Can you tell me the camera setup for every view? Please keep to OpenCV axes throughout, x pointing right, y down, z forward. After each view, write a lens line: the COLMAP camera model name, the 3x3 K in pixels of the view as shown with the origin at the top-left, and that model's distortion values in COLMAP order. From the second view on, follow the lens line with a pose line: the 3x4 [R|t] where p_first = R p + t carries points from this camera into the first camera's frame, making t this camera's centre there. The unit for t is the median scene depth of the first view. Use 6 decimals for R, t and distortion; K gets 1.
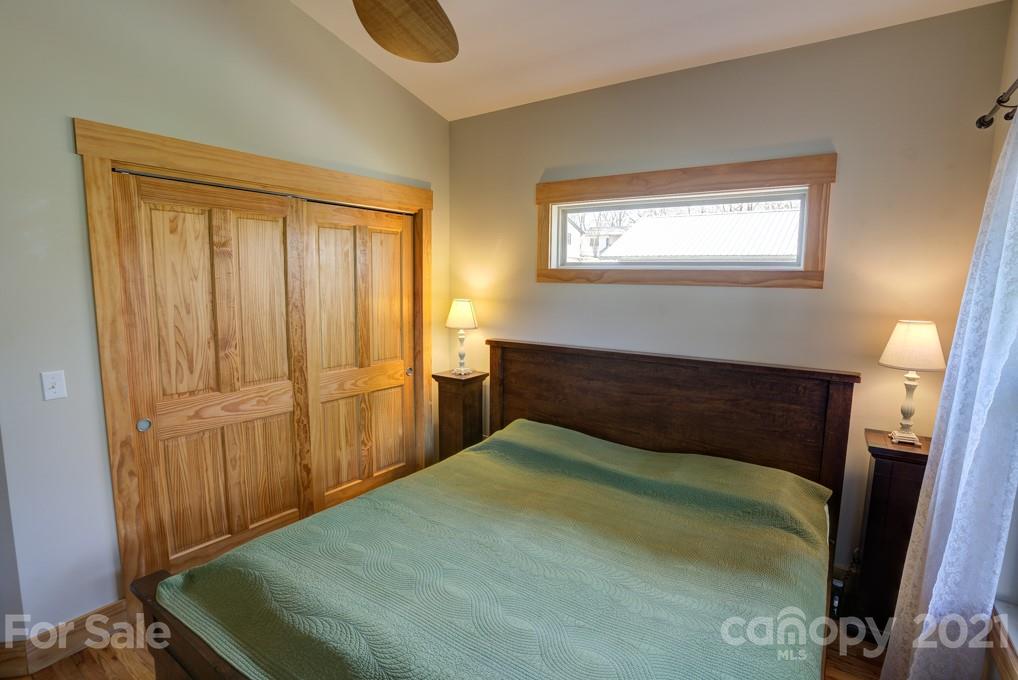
lens RADIAL K [[499.8, 0, 509.1], [0, 499.8, 342.4], [0, 0, 1]] dist [-0.082964, 0.035806]
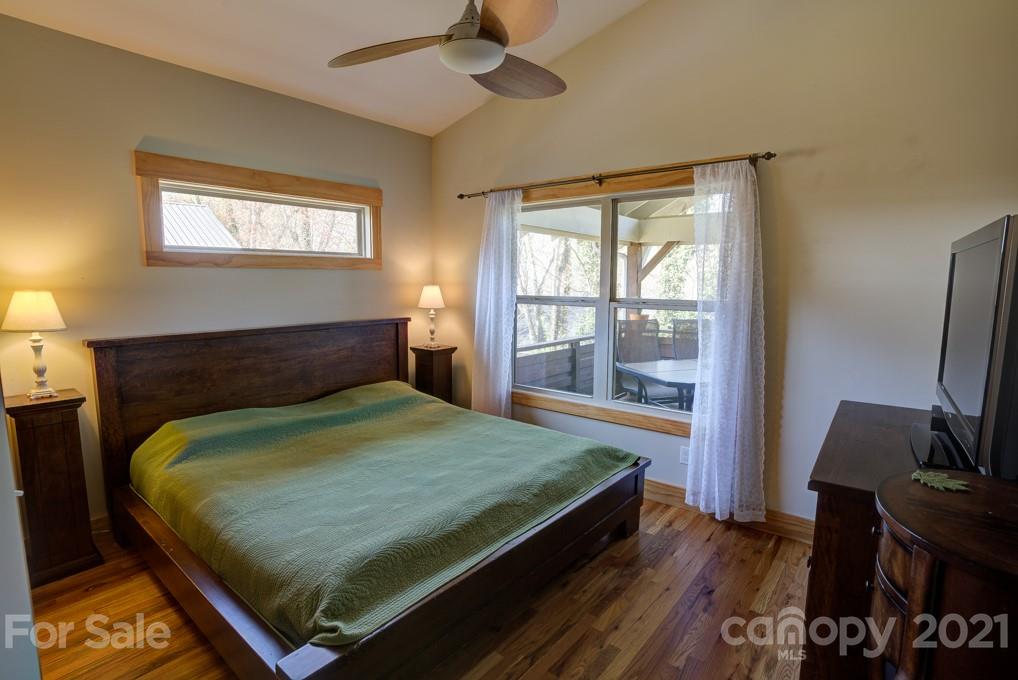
lens RADIAL K [[499.8, 0, 509.1], [0, 499.8, 342.4], [0, 0, 1]] dist [-0.082964, 0.035806]
pose [[0.081196, -0.134645, 0.987562, -0.856694], [0.121962, 0.984729, 0.124231, -0.019700], [-0.989208, 0.110358, 0.096378, 0.358188]]
